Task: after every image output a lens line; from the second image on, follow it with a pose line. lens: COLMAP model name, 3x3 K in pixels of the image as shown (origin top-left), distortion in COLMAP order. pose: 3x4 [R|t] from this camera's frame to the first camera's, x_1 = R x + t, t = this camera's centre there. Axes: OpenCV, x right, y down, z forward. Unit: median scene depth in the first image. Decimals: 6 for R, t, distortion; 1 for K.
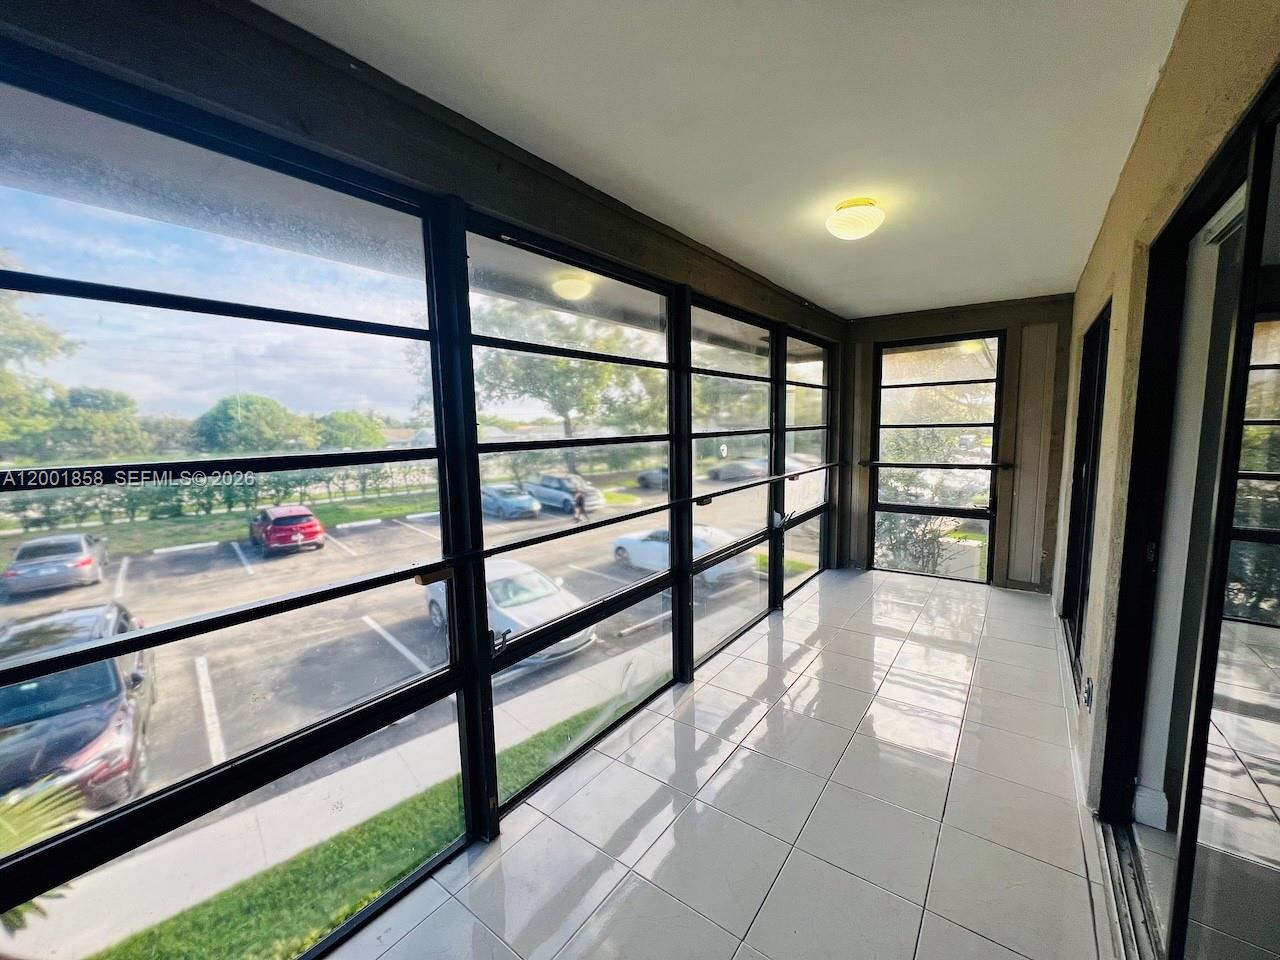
lens RADIAL K [[511.5, 0, 640.9], [0, 511.5, 480.6], [0, 0, 1]] dist [0.001344, -0.000133]
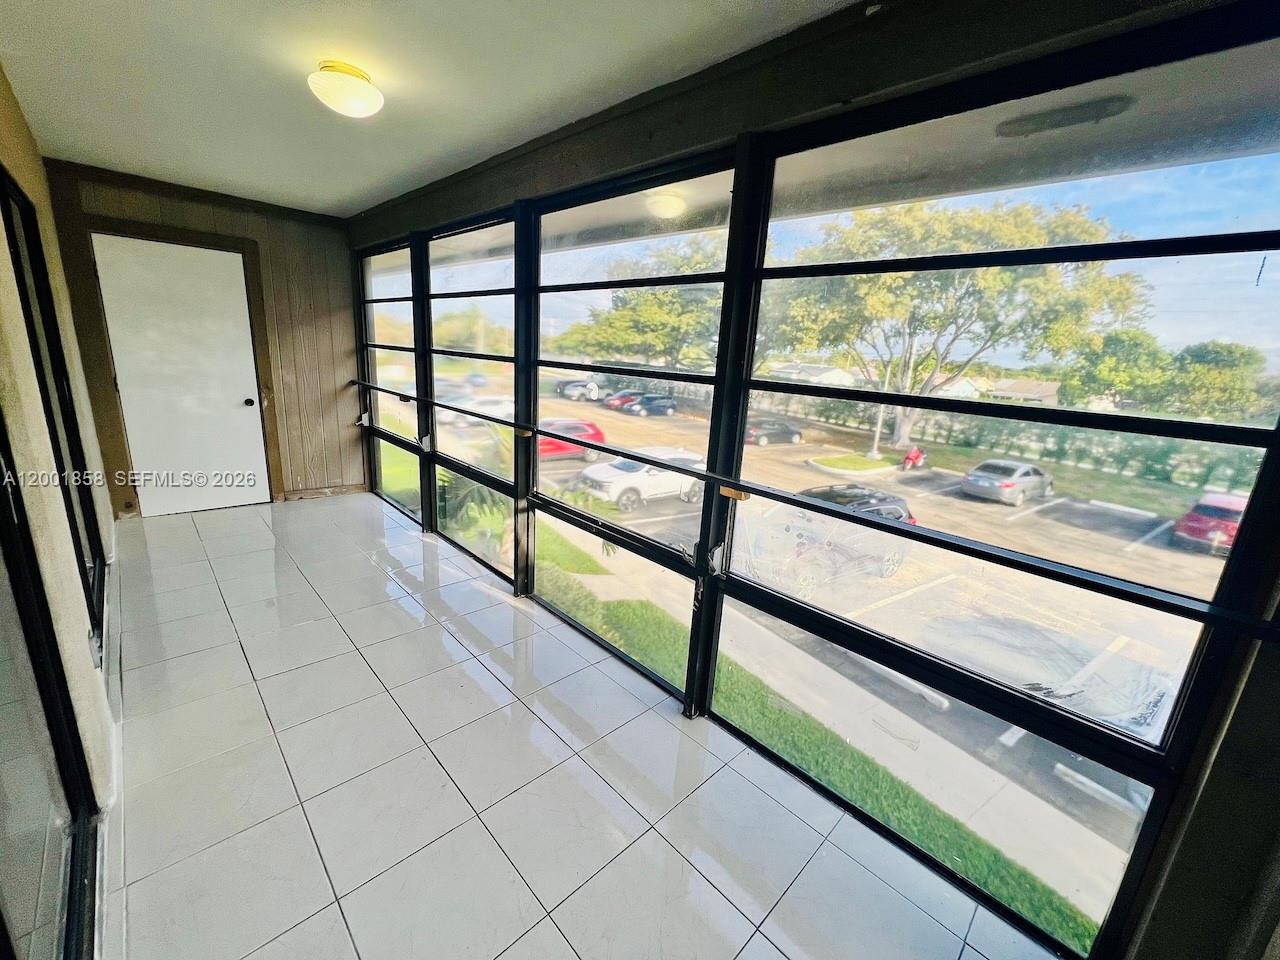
lens RADIAL K [[511.5, 0, 644.1], [0, 511.5, 472.8], [0, 0, 1]] dist [0.001344, -0.000133]
pose [[-0.150605, 0.234669, -0.960338, 0.835950], [-0.172809, 0.950212, 0.259295, -0.142876], [0.973373, 0.205006, -0.102554, 1.094196]]
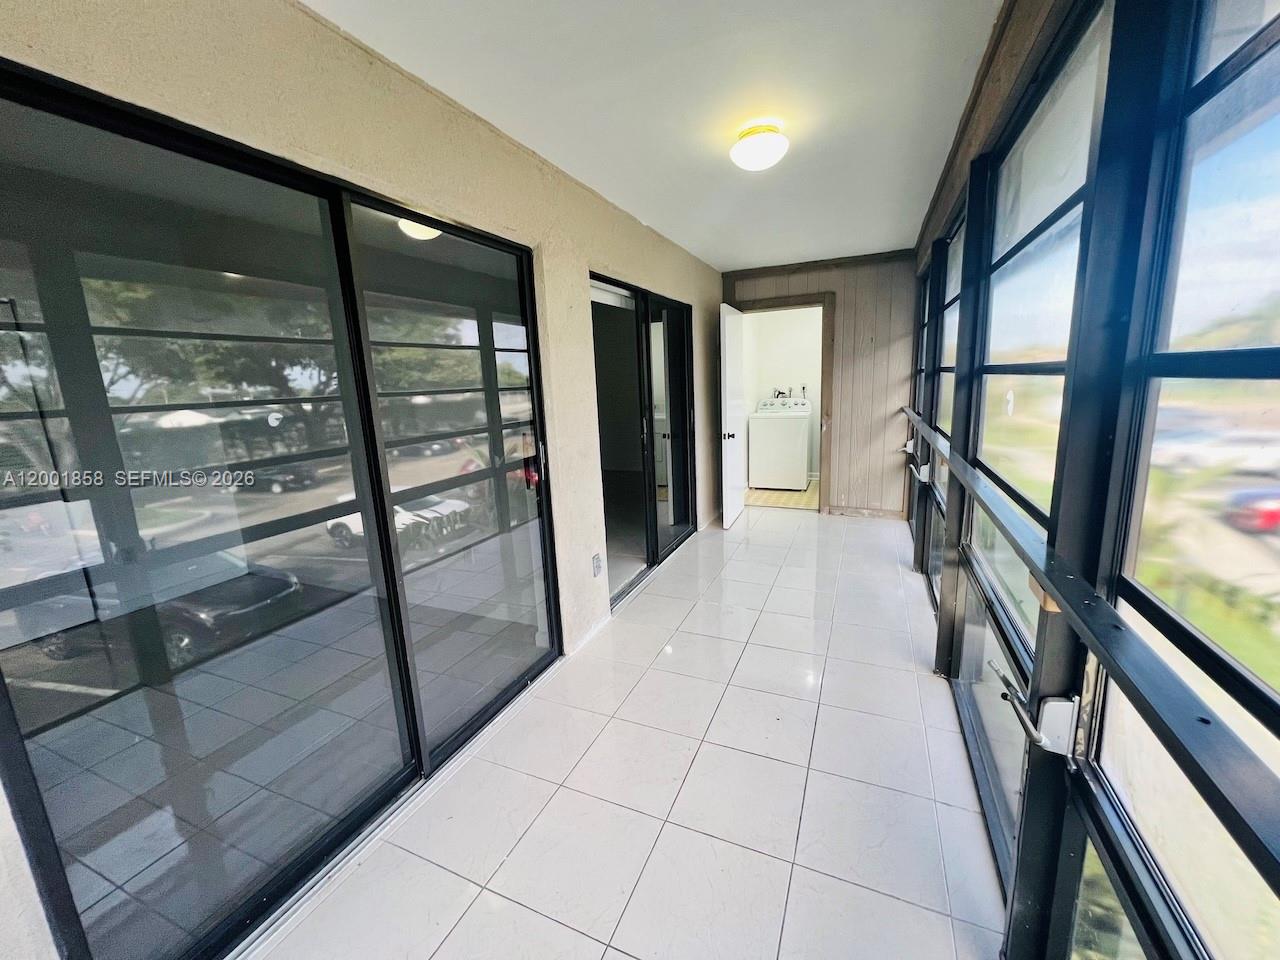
lens RADIAL K [[511.5, 0, 640.1], [0, 511.5, 479.0], [0, 0, 1]] dist [0.001344, -0.000133]
pose [[-0.973476, 0.106397, -0.202542, 0.241992], [0.041841, 0.953148, 0.299596, -0.146245], [0.224929, 0.283175, -0.932319, 1.583468]]
